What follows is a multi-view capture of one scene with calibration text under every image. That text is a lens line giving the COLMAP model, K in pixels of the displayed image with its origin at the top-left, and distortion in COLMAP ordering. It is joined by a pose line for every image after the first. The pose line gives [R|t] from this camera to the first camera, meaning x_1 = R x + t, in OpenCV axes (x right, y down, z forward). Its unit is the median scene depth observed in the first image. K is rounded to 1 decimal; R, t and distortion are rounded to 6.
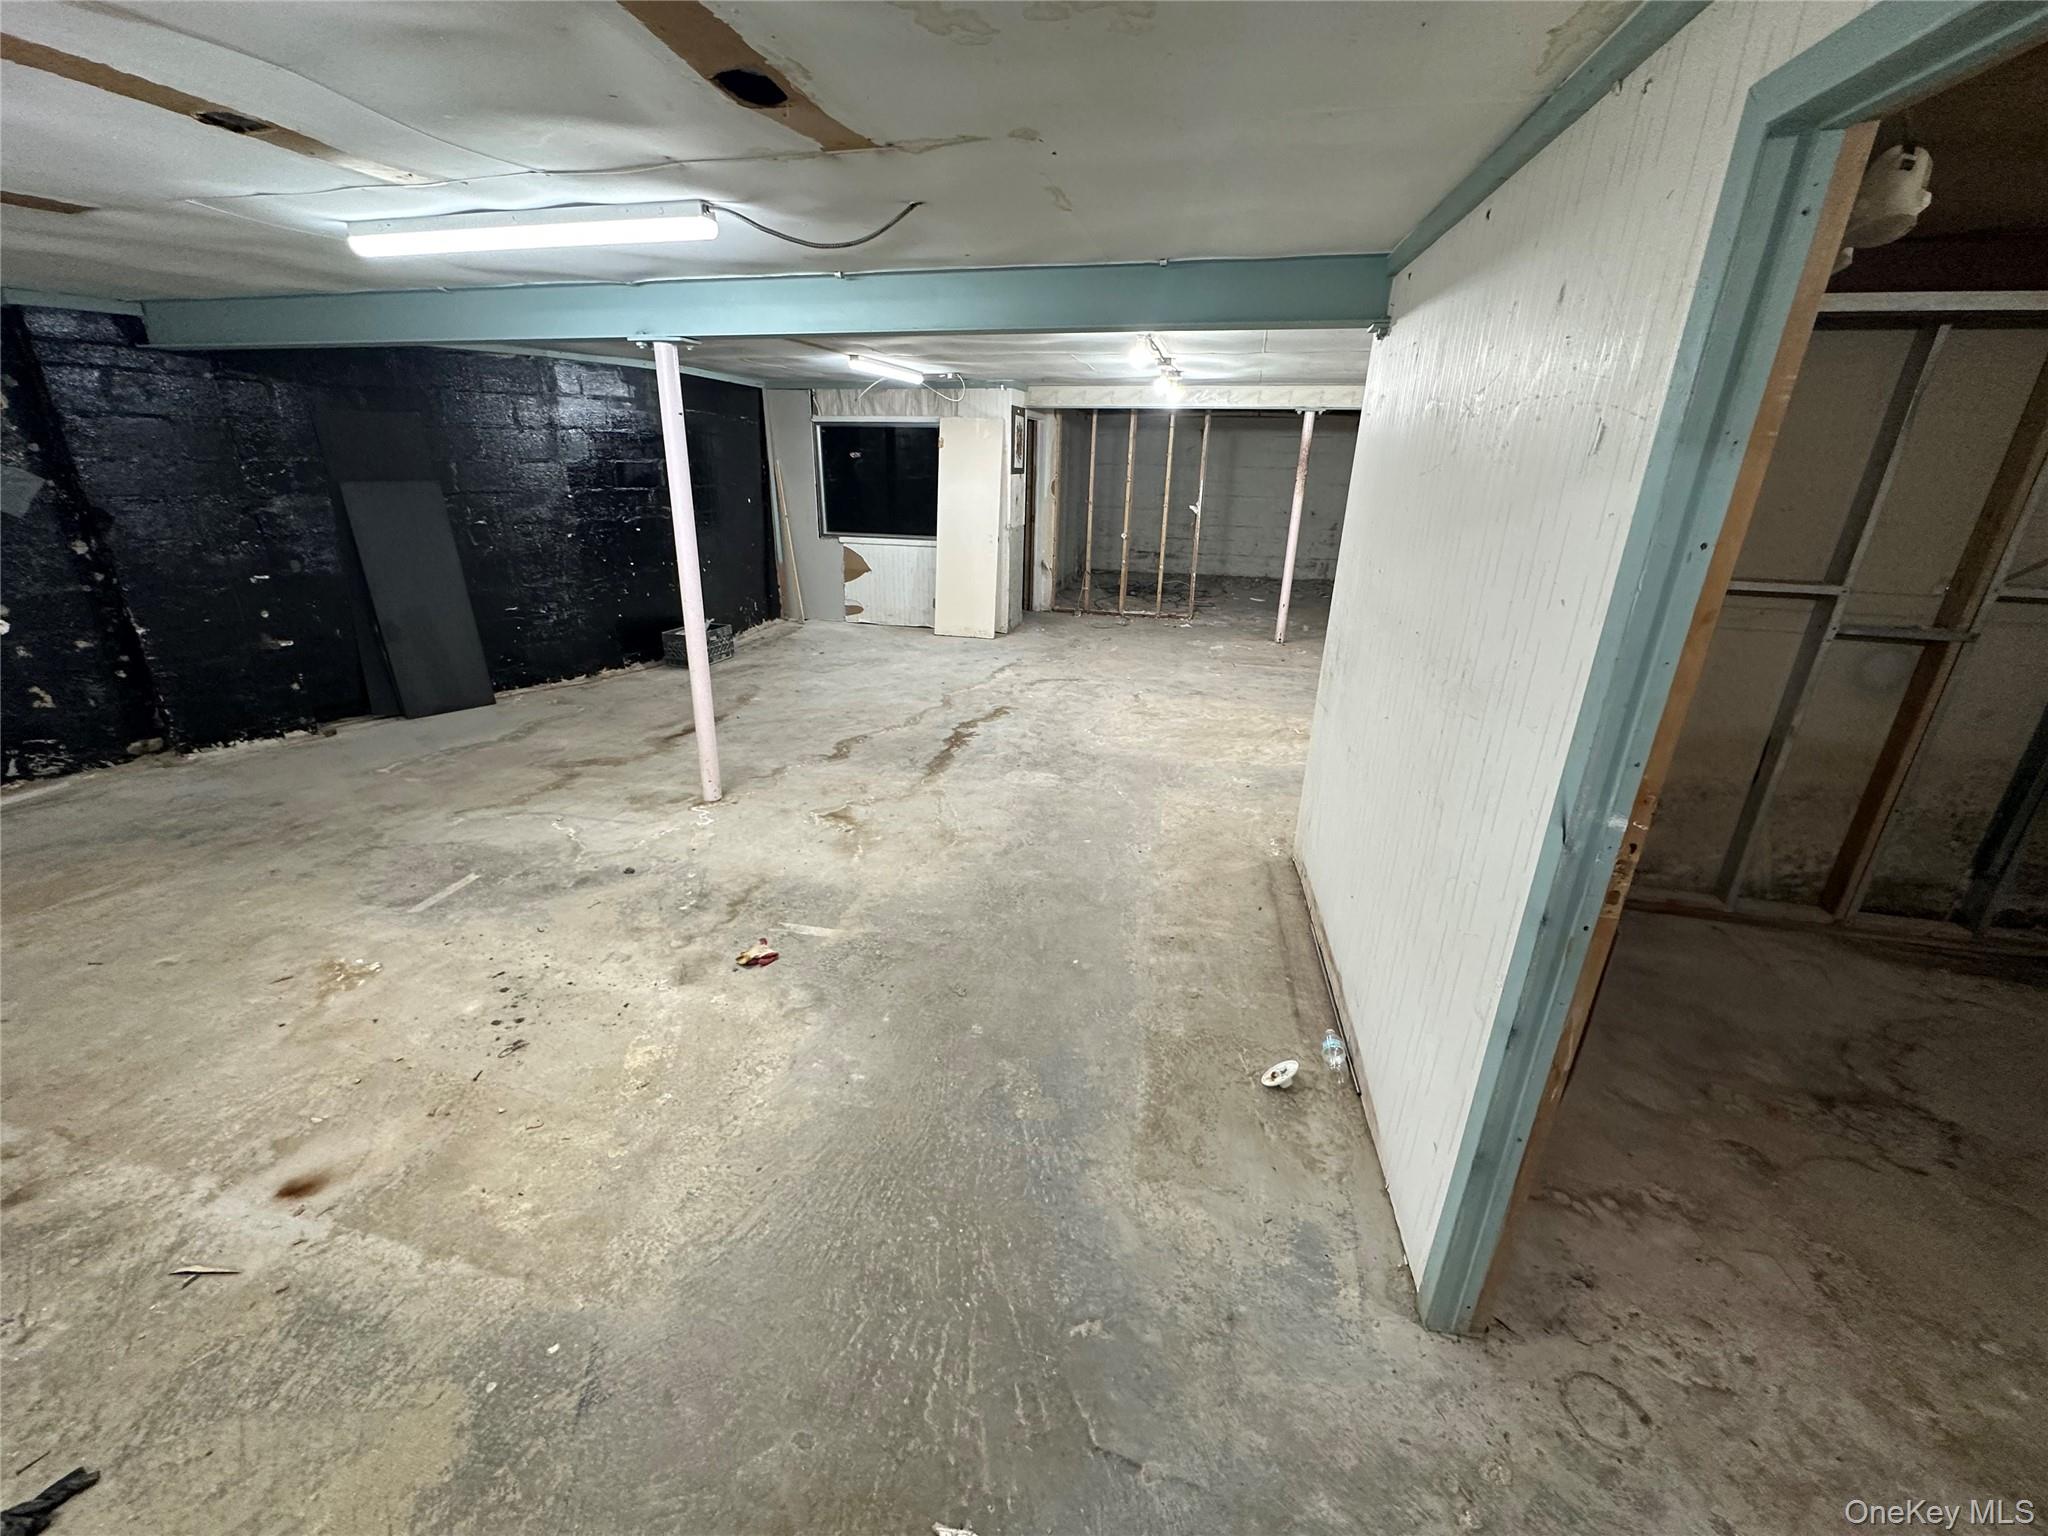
lens RADIAL K [[825.4, 0, 1023.4], [0, 825.4, 771.4], [0, 0, 1]] dist [-0.002521, 0.000306]
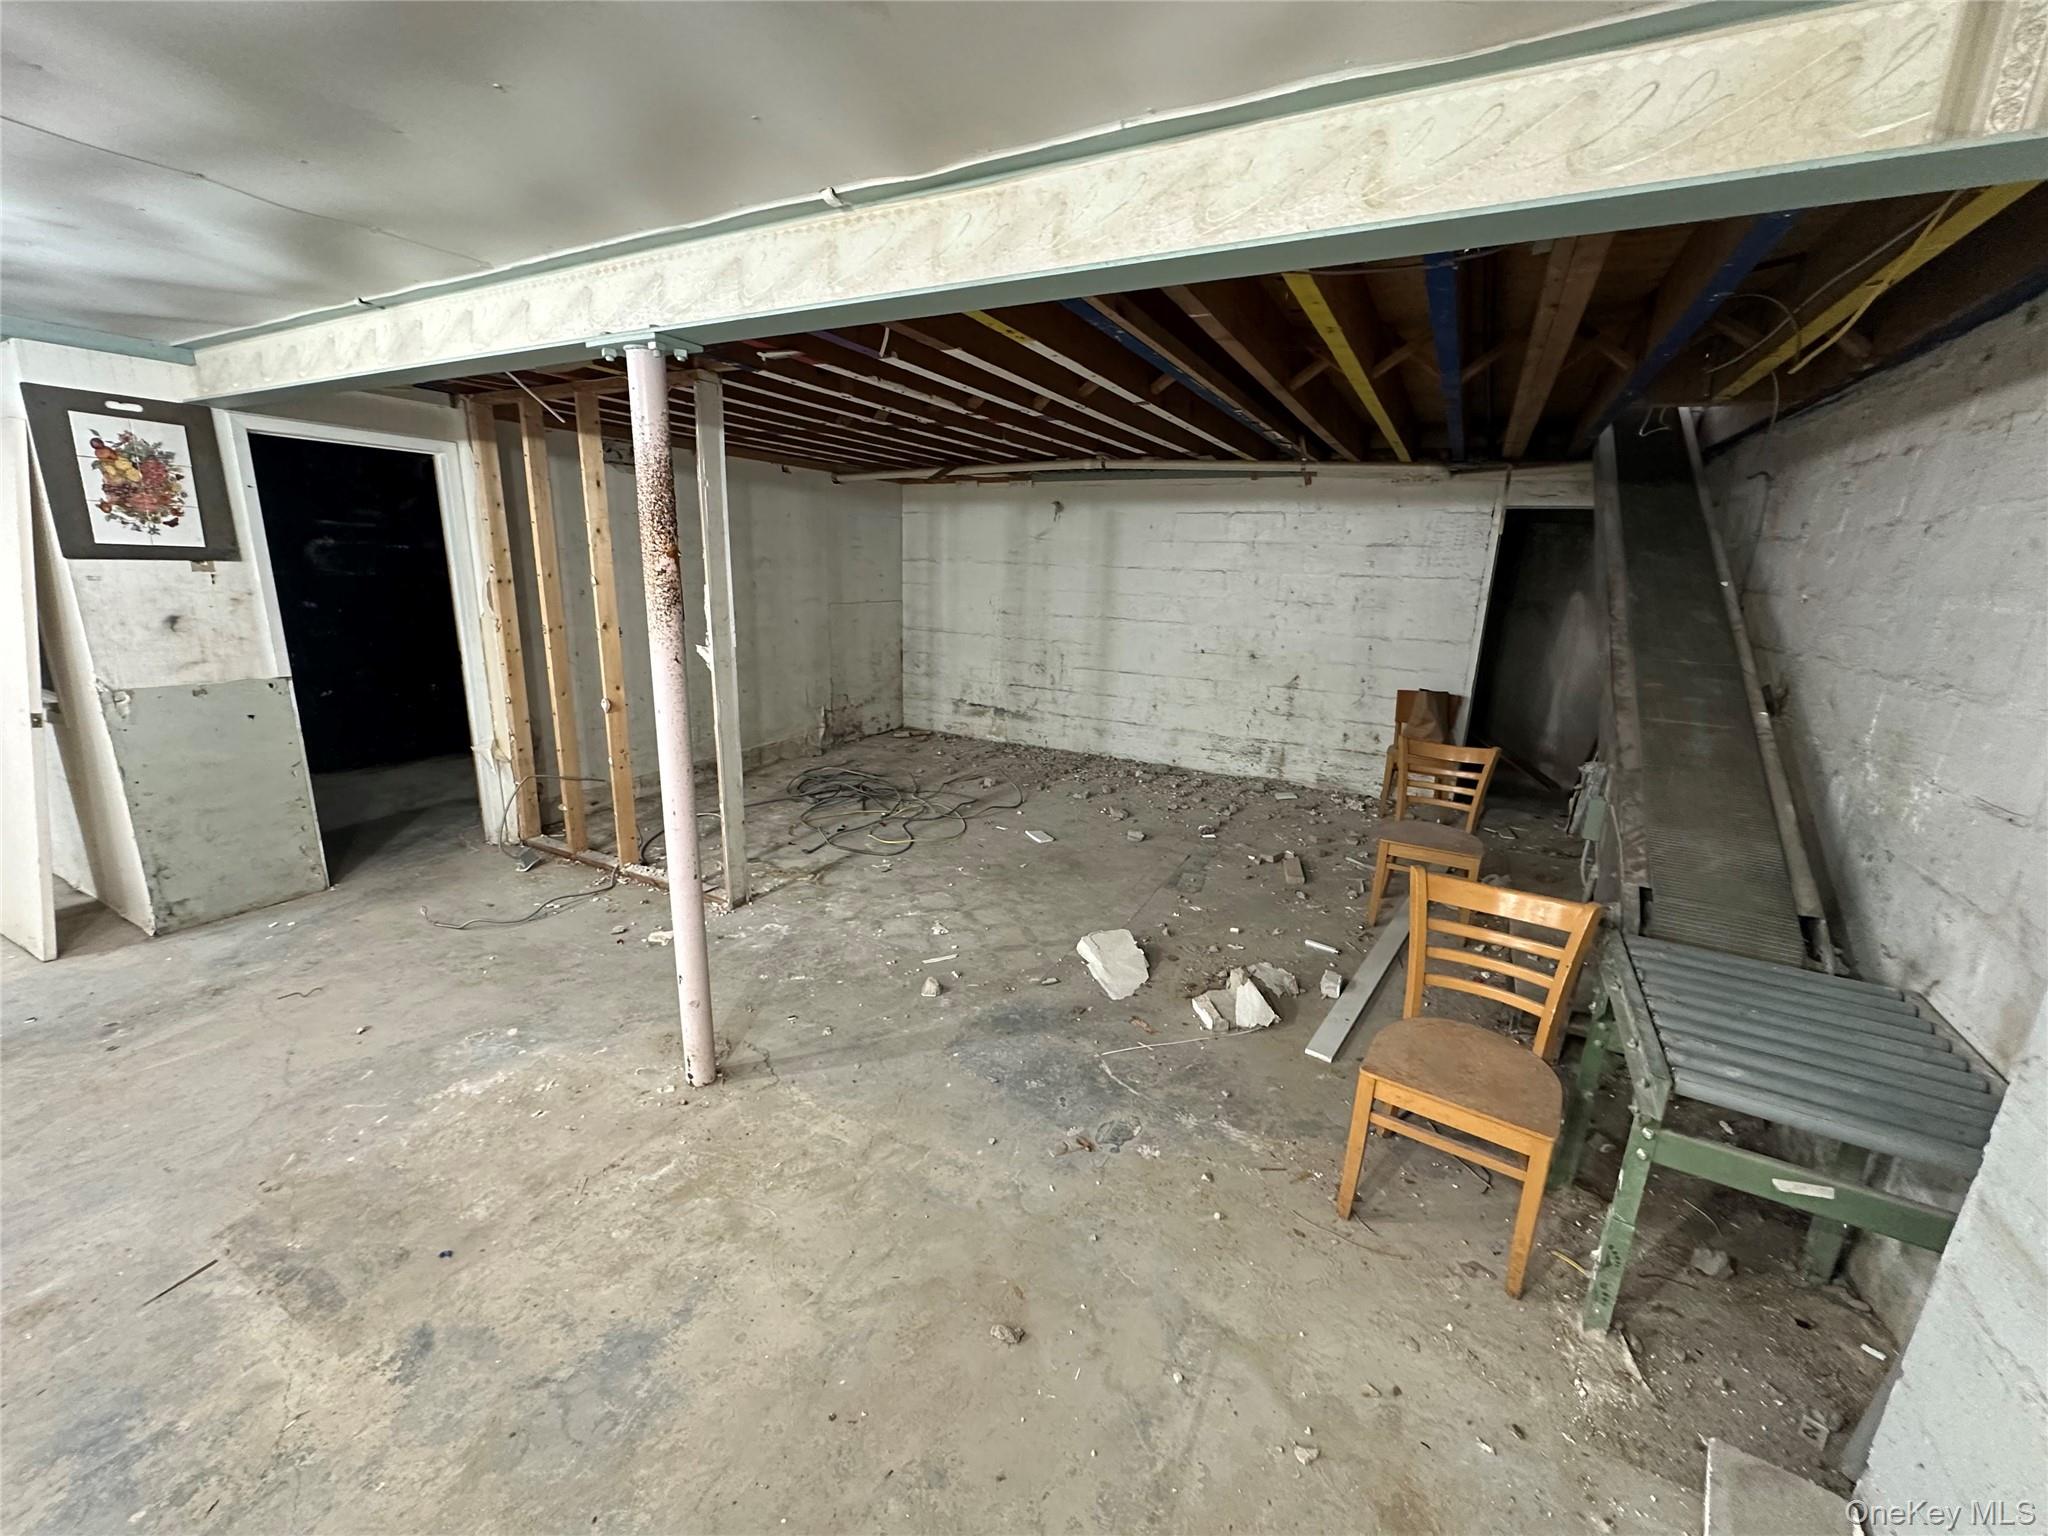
lens RADIAL K [[825.4, 0, 1023.4], [0, 825.4, 771.4], [0, 0, 1]] dist [-0.002521, 0.000306]
pose [[0.965666, 0.077700, -0.247894, 0.793241], [-0.106308, 0.988862, -0.104169, -0.396221], [0.237039, 0.126945, 0.963170, 1.102504]]
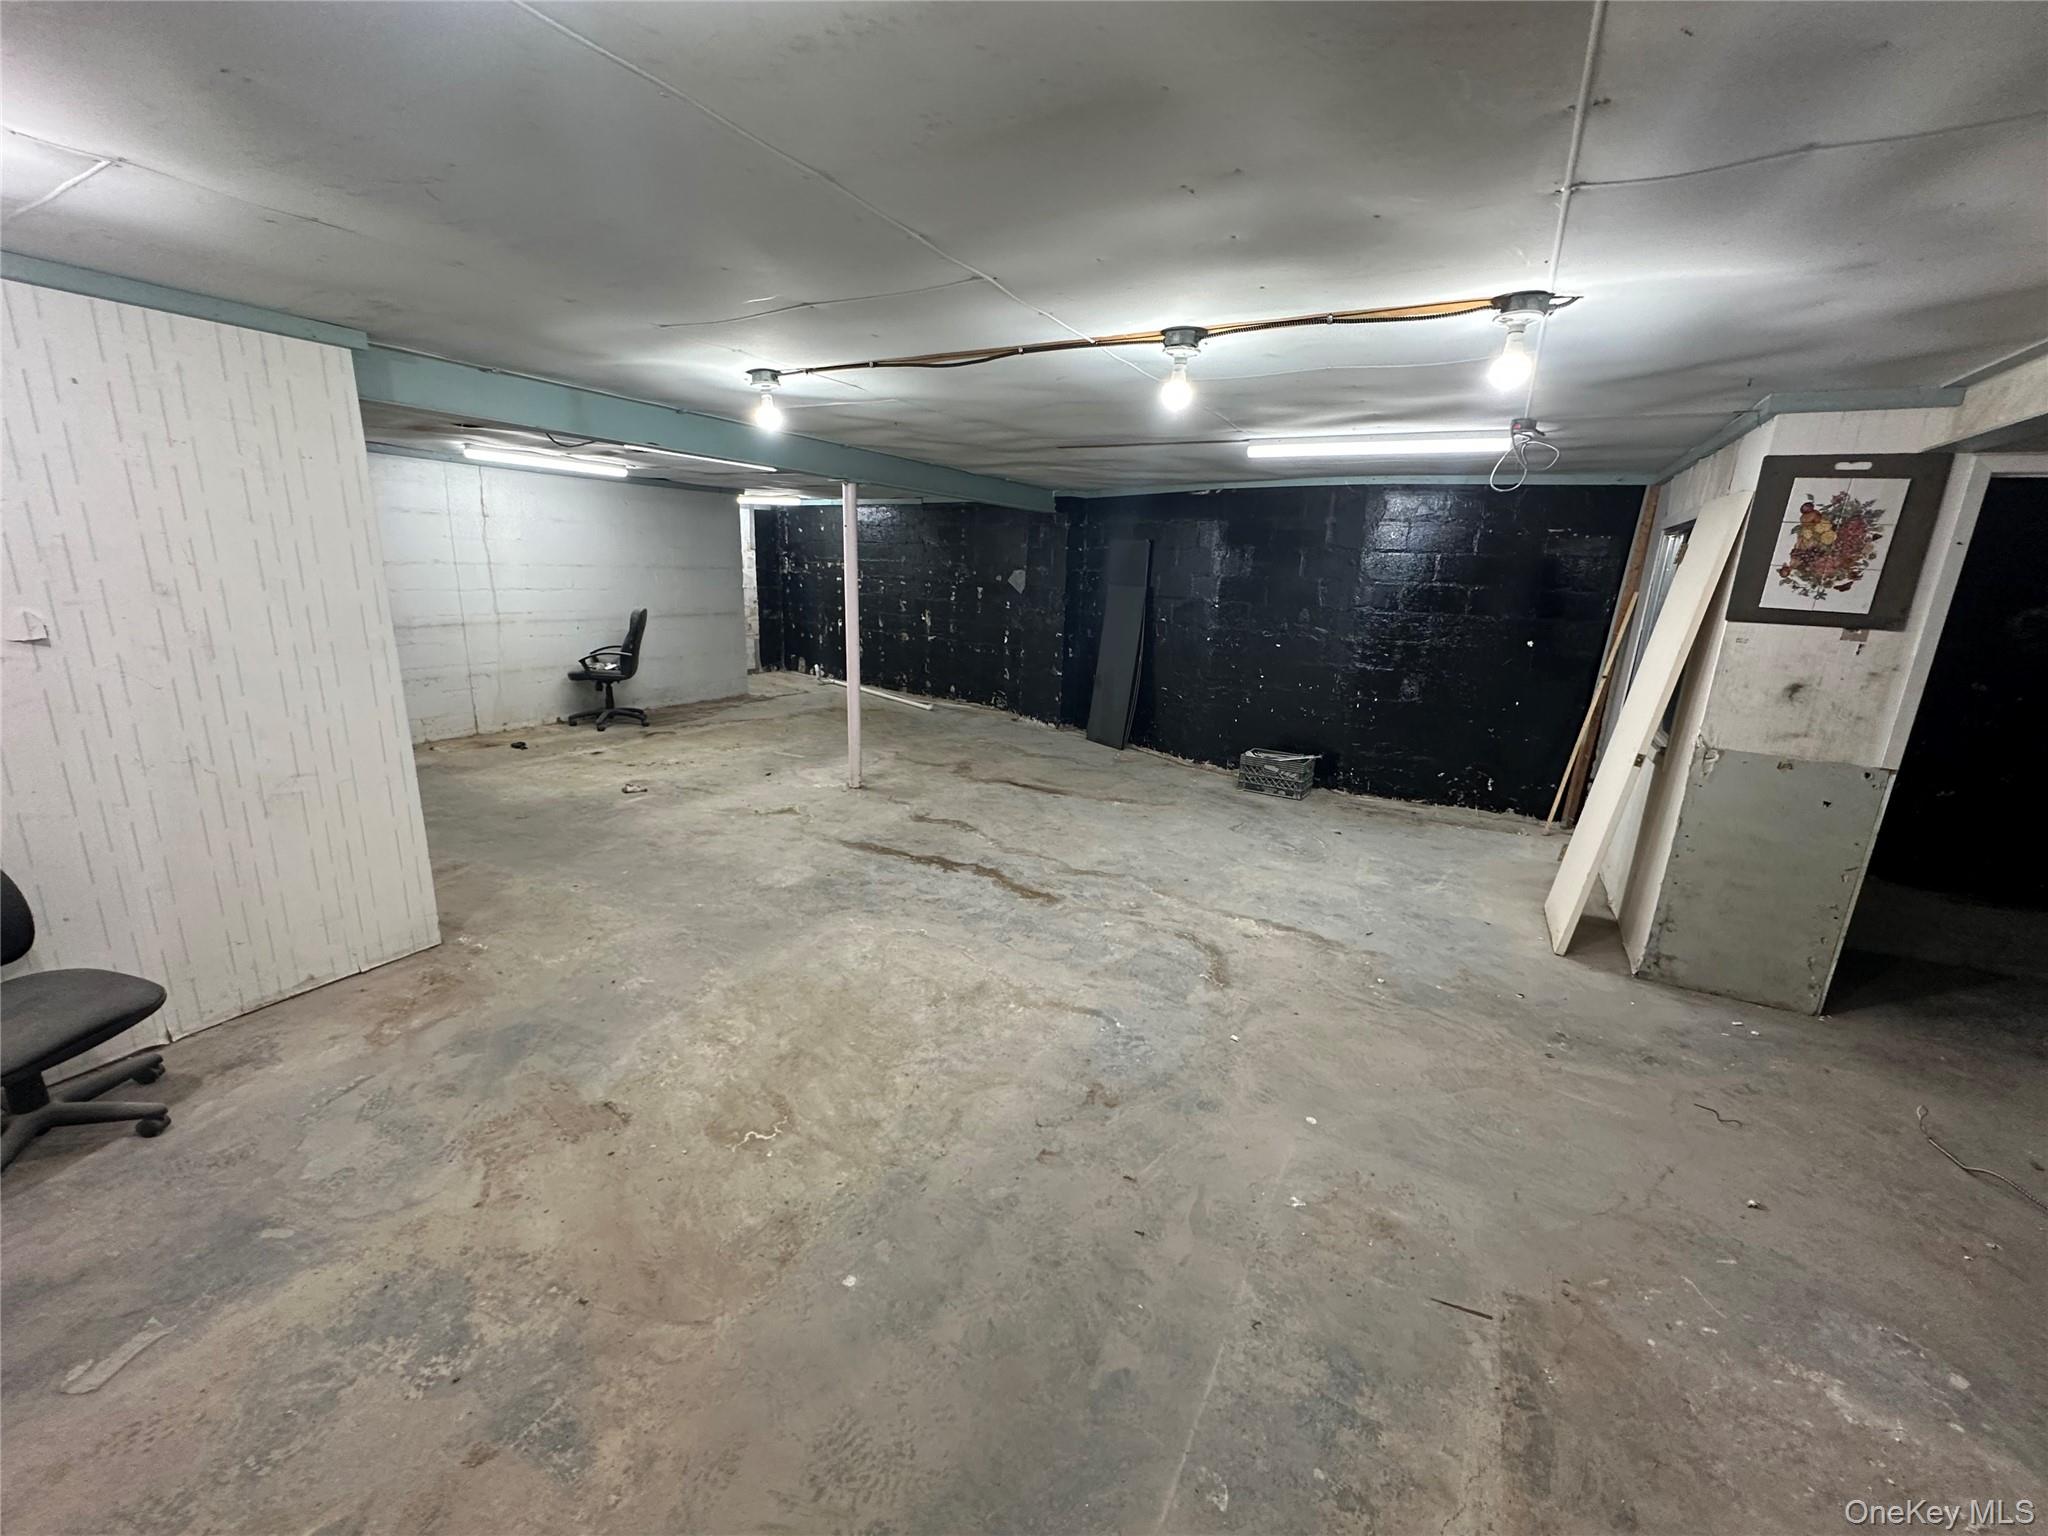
lens RADIAL K [[825.4, 0, 1023.4], [0, 825.4, 771.4], [0, 0, 1]] dist [-0.002521, 0.000306]
pose [[-0.264782, 0.209101, -0.941364, 0.705718], [-0.383457, 0.872875, 0.301745, -0.424929], [0.884789, 0.440869, -0.150940, 1.174415]]
